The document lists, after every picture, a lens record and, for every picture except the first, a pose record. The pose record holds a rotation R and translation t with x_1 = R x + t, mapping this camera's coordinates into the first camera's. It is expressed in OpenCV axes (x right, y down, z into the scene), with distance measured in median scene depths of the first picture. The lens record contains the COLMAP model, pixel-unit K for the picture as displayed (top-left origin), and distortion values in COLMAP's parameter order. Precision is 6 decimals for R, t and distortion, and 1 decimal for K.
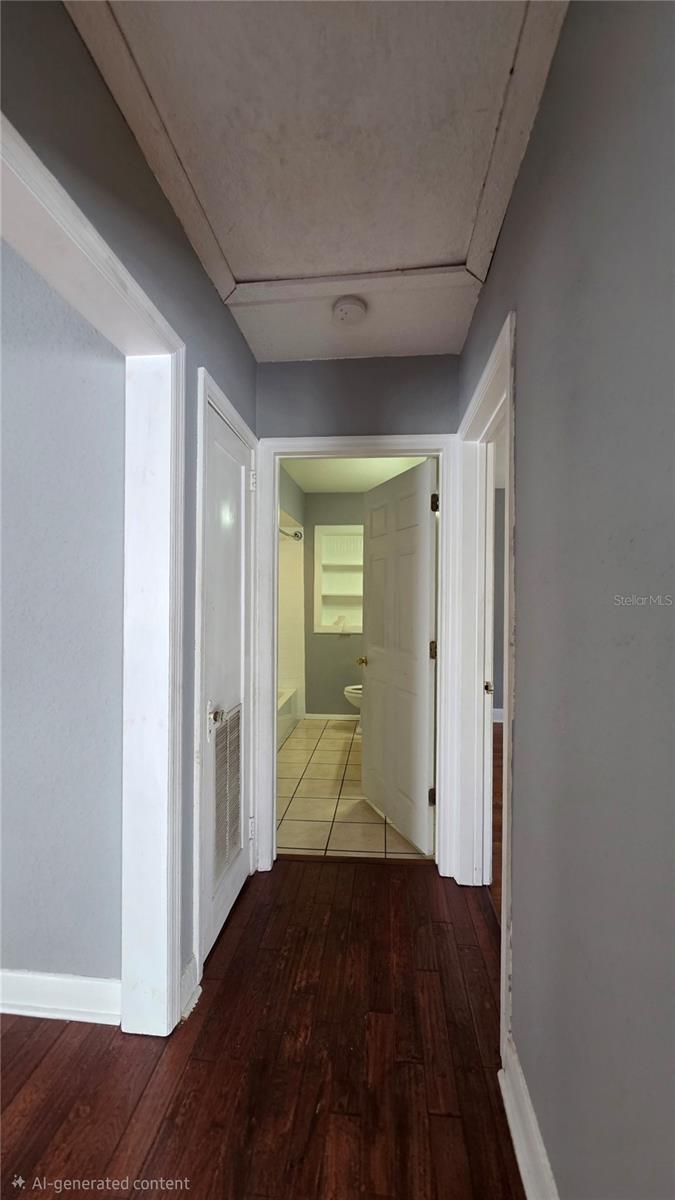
lens RADIAL K [[485.2, 0, 333.5], [0, 485.2, 601.5], [0, 0, 1]] dist [0.004531, 0.000523]
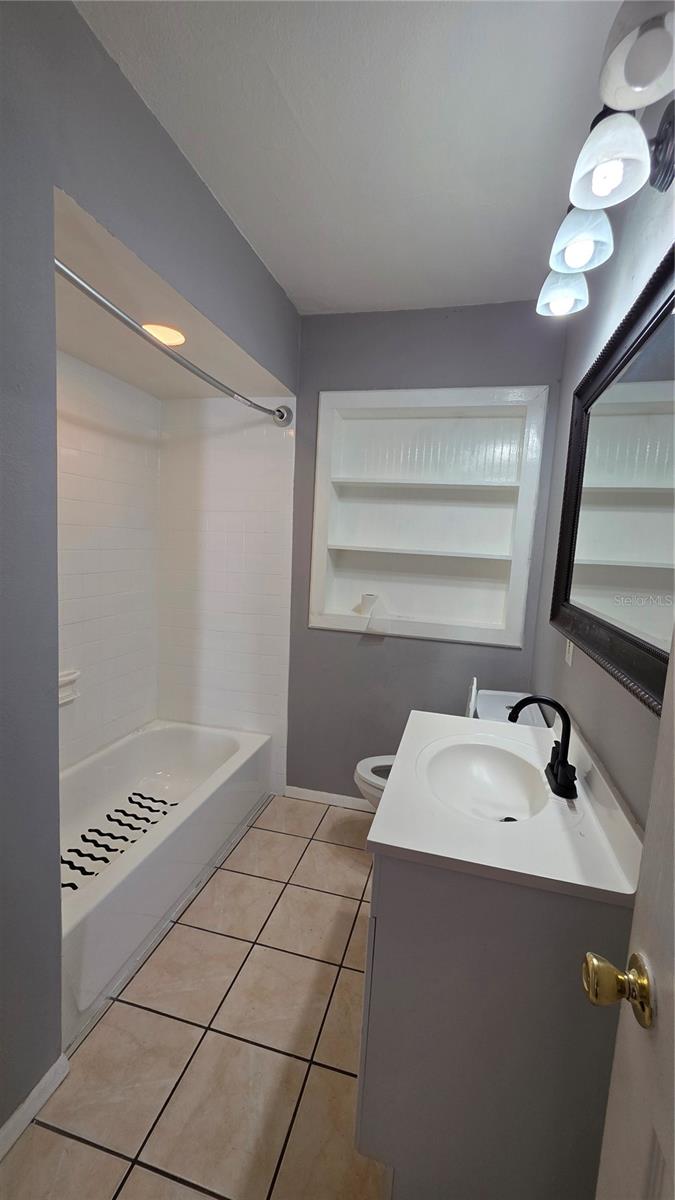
lens RADIAL K [[485.2, 0, 344.6], [0, 485.2, 602.0], [0, 0, 1]] dist [0.004531, 0.000523]
pose [[0.988117, 0.064738, -0.139408, 0.058998], [-0.048015, 0.991595, 0.120145, -0.018838], [0.146015, -0.112024, 0.982919, 0.539289]]
